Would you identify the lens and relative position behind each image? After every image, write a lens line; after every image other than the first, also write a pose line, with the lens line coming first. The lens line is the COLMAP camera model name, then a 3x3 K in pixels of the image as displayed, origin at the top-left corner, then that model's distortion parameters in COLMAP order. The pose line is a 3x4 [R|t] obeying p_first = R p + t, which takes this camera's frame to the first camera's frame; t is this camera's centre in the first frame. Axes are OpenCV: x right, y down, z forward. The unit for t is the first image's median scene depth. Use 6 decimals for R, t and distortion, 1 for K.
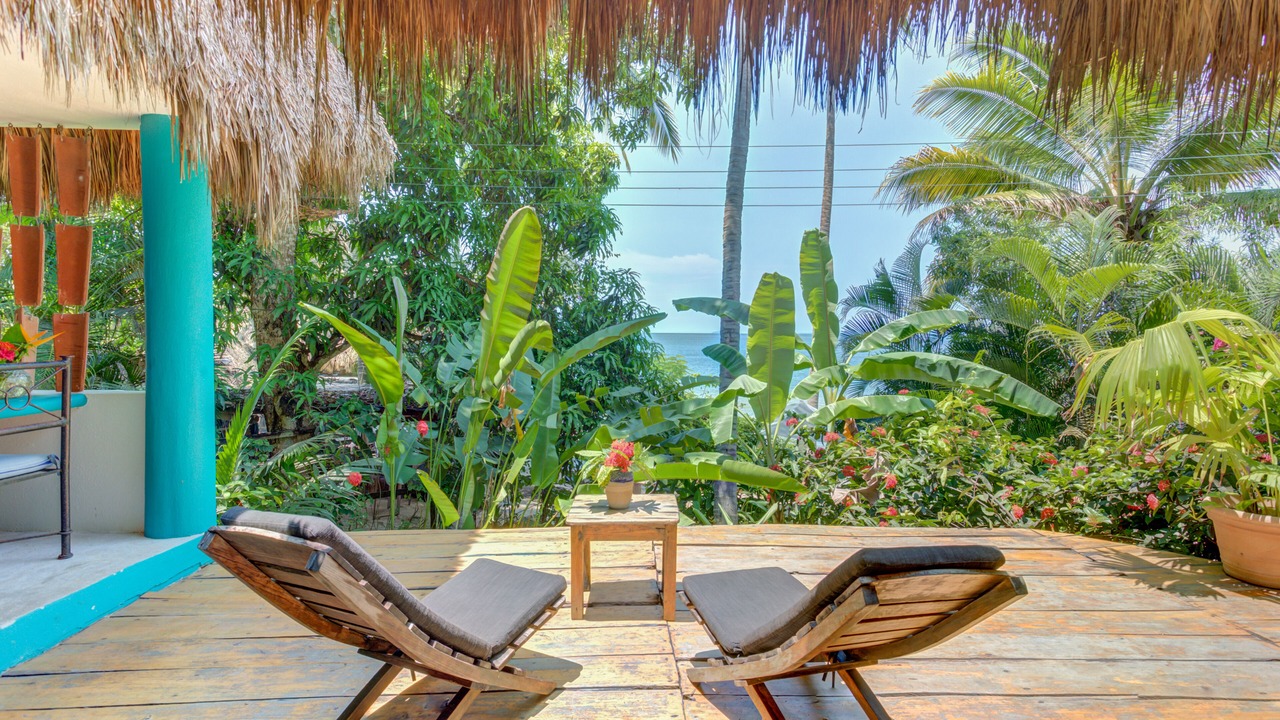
lens RADIAL K [[592.2, 0, 638.8], [0, 592.2, 352.8], [0, 0, 1]] dist [0.005297, 0.000821]
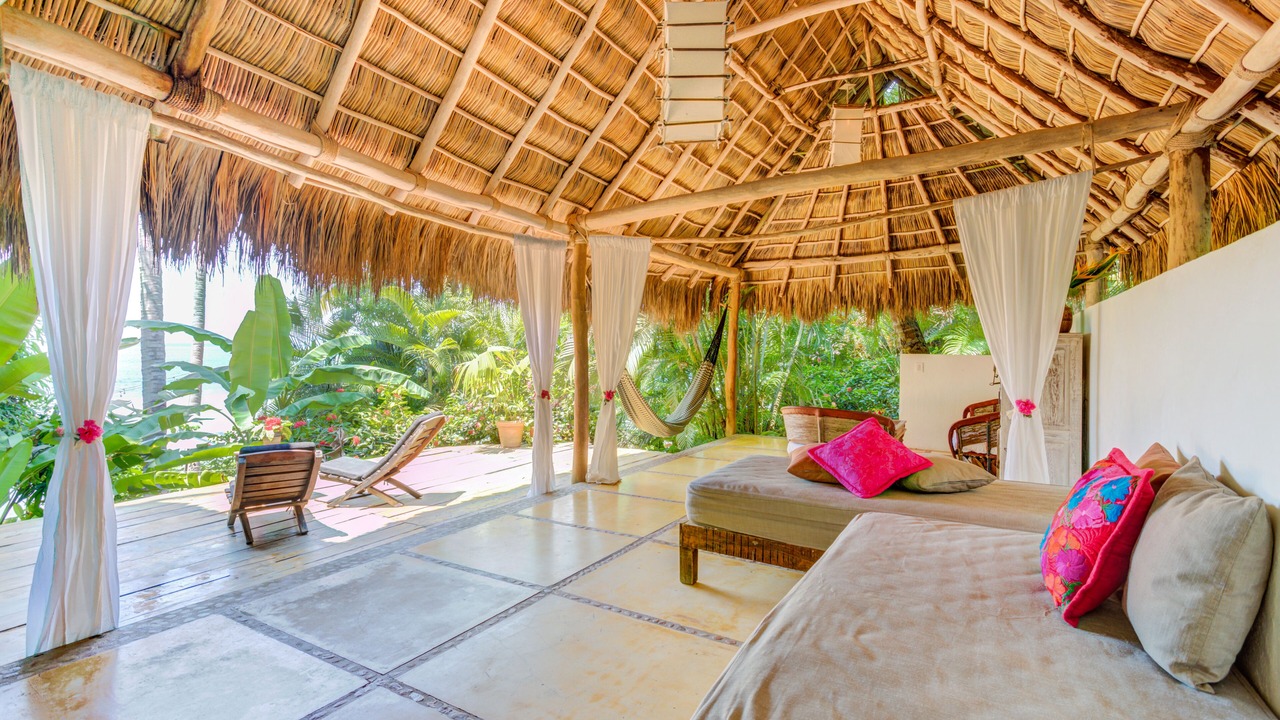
lens RADIAL K [[592.2, 0, 638.8], [0, 592.2, 352.8], [0, 0, 1]] dist [0.005297, 0.000821]
pose [[0.524560, -0.011790, 0.851292, -0.579563], [0.026913, 0.999634, -0.002739, -0.011531], [-0.850948, 0.024348, 0.524685, -0.563336]]
